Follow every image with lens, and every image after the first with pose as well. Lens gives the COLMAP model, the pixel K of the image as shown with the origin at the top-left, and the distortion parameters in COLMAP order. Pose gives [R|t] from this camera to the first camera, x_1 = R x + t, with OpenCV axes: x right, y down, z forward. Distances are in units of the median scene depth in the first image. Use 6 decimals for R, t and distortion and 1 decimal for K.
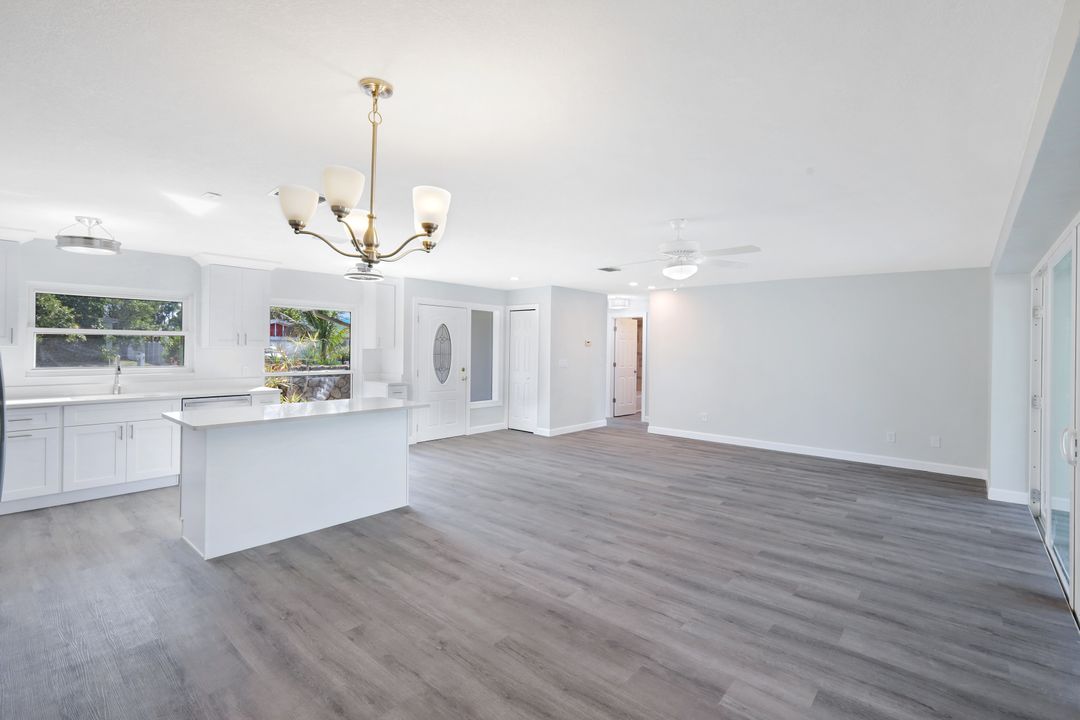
lens RADIAL K [[496.5, 0, 541.4], [0, 496.5, 353.6], [0, 0, 1]] dist [0.004090, -0.000519]
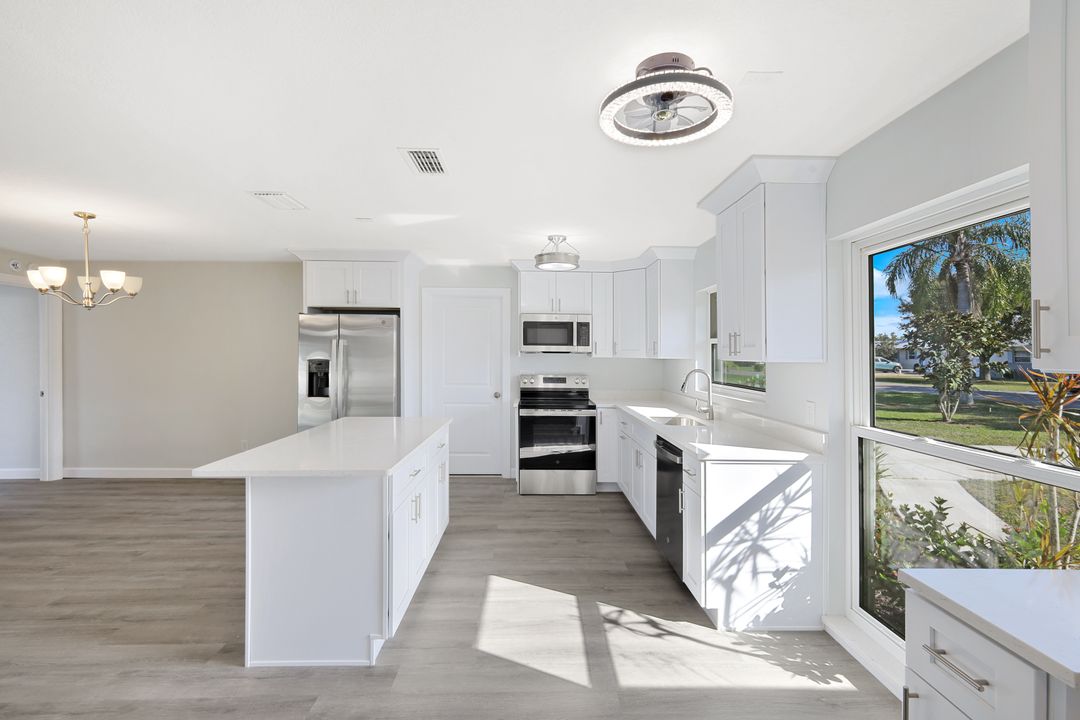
lens RADIAL K [[496.5, 0, 525.6], [0, 496.5, 363.3], [0, 0, 1]] dist [0.004090, -0.000519]
pose [[-0.751924, -0.006406, -0.659219, -0.147888], [-0.024795, 0.999520, 0.018569, -0.014885], [0.658784, 0.030308, -0.751722, 1.537041]]
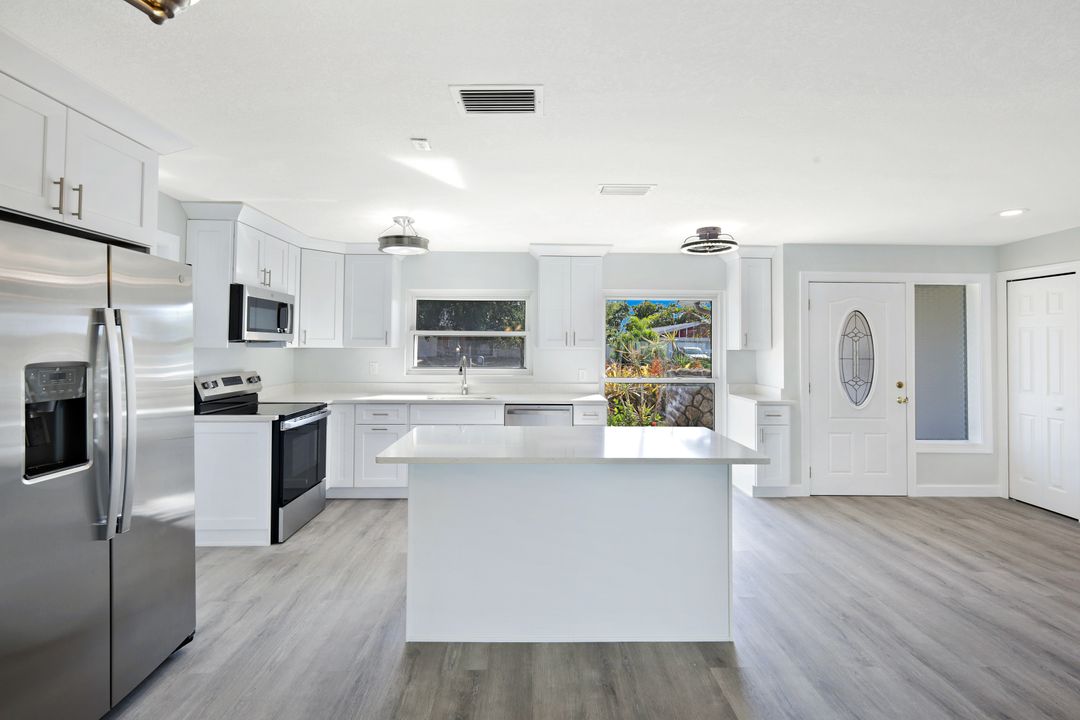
lens RADIAL K [[496.5, 0, 533.0], [0, 496.5, 335.7], [0, 0, 1]] dist [0.004090, -0.000519]
pose [[0.663957, -0.021981, -0.747448, -0.003622], [-0.007402, 0.999326, -0.035963, -0.003141], [0.747735, 0.029410, 0.663346, 0.474374]]
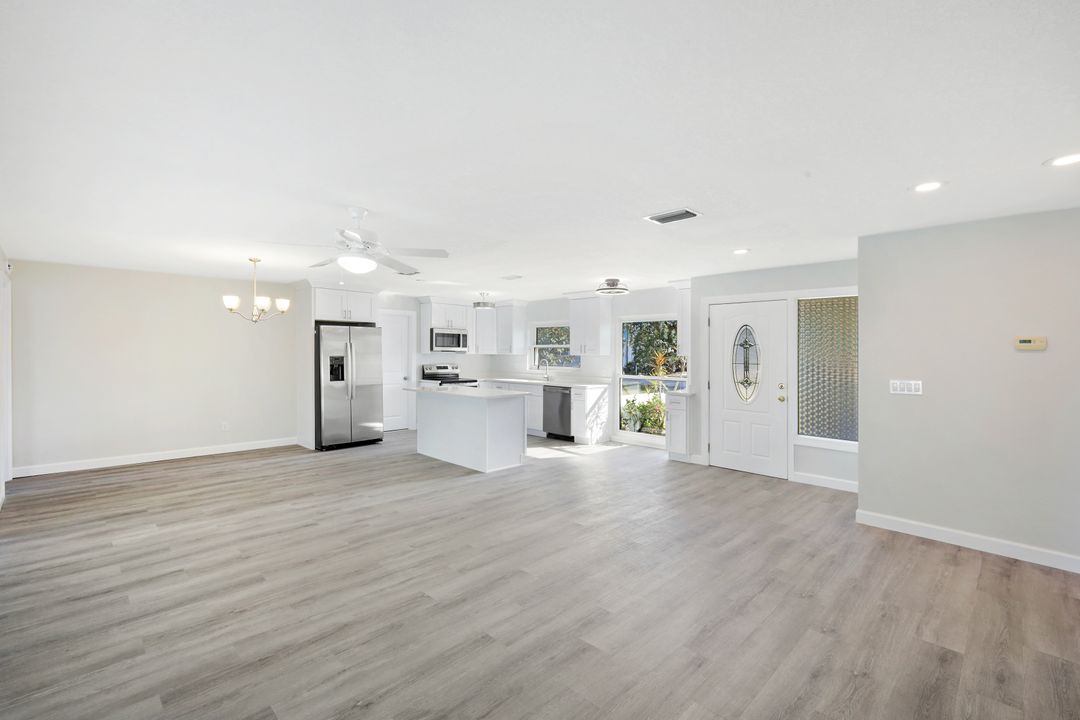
lens RADIAL K [[496.5, 0, 532.0], [0, 496.5, 359.0], [0, 0, 1]] dist [0.004090, -0.000519]
pose [[-0.099086, 0.000123, -0.995079, 1.010850], [-0.021557, 0.999765, 0.002270, -0.000283], [0.994845, 0.021676, -0.099060, 1.236511]]
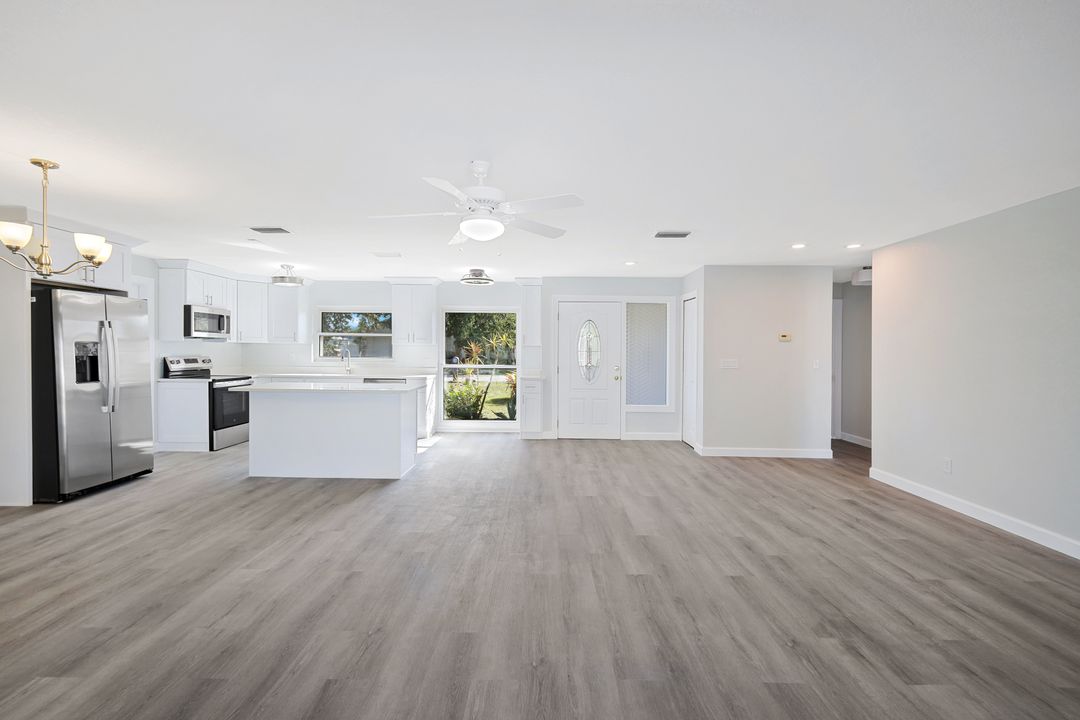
lens RADIAL K [[496.5, 0, 543.2], [0, 496.5, 360.5], [0, 0, 1]] dist [0.004090, -0.000519]
pose [[0.639818, 0.013137, -0.768414, 0.805534], [-0.012722, 0.999898, 0.006501, 0.023487], [0.768421, 0.005616, 0.639920, 0.519220]]
